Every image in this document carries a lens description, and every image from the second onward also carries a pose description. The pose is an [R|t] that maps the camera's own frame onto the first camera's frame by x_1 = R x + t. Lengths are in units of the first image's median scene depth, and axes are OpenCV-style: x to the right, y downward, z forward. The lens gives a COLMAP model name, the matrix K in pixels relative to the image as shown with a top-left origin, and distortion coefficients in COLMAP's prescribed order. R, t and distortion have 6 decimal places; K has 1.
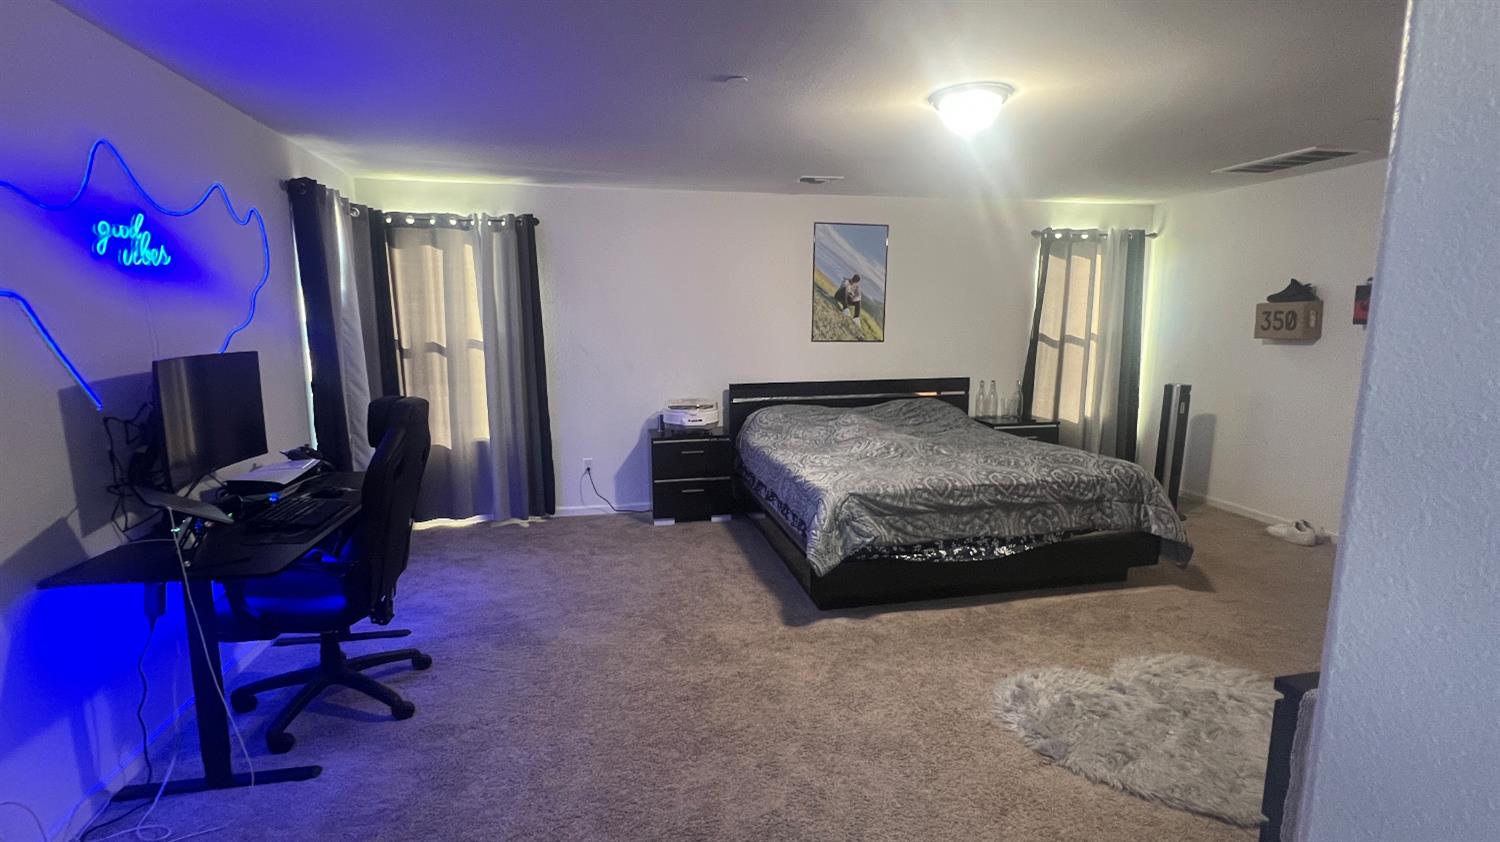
lens RADIAL K [[629.1, 0, 750.0], [0, 629.1, 421.0], [0, 0, 1]] dist [-0.045569, 0.000057]
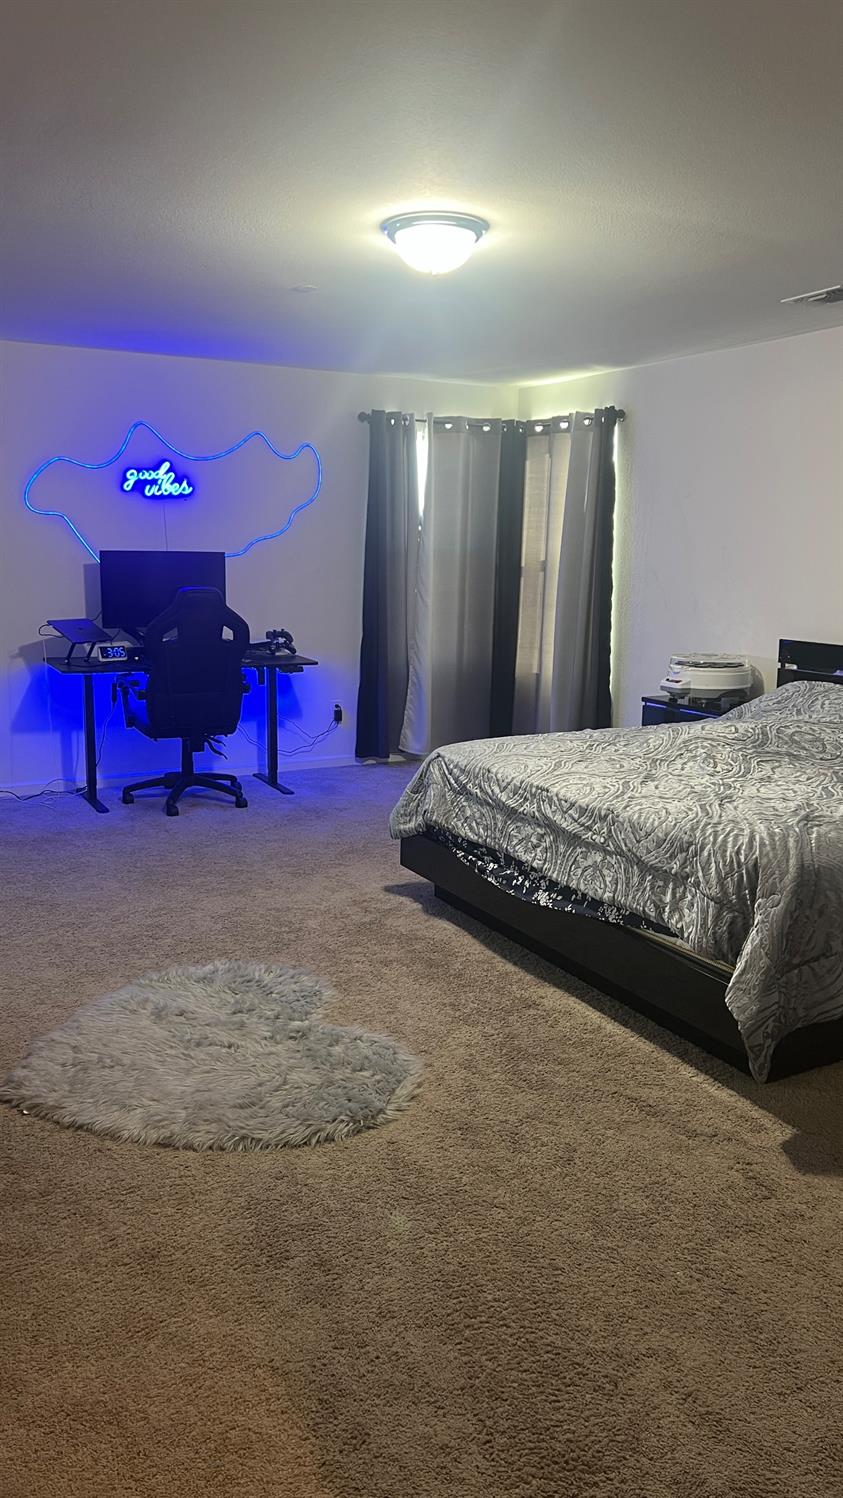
lens RADIAL K [[1127.9, 0, 421.5], [0, 1127.9, 749.0], [0, 0, 1]] dist [0.009131, -0.000925]
pose [[0.324388, 0.187256, -0.927204, 2.132199], [-0.173795, 0.975322, 0.136171, -0.126062], [0.929821, 0.116971, 0.348927, 0.656802]]
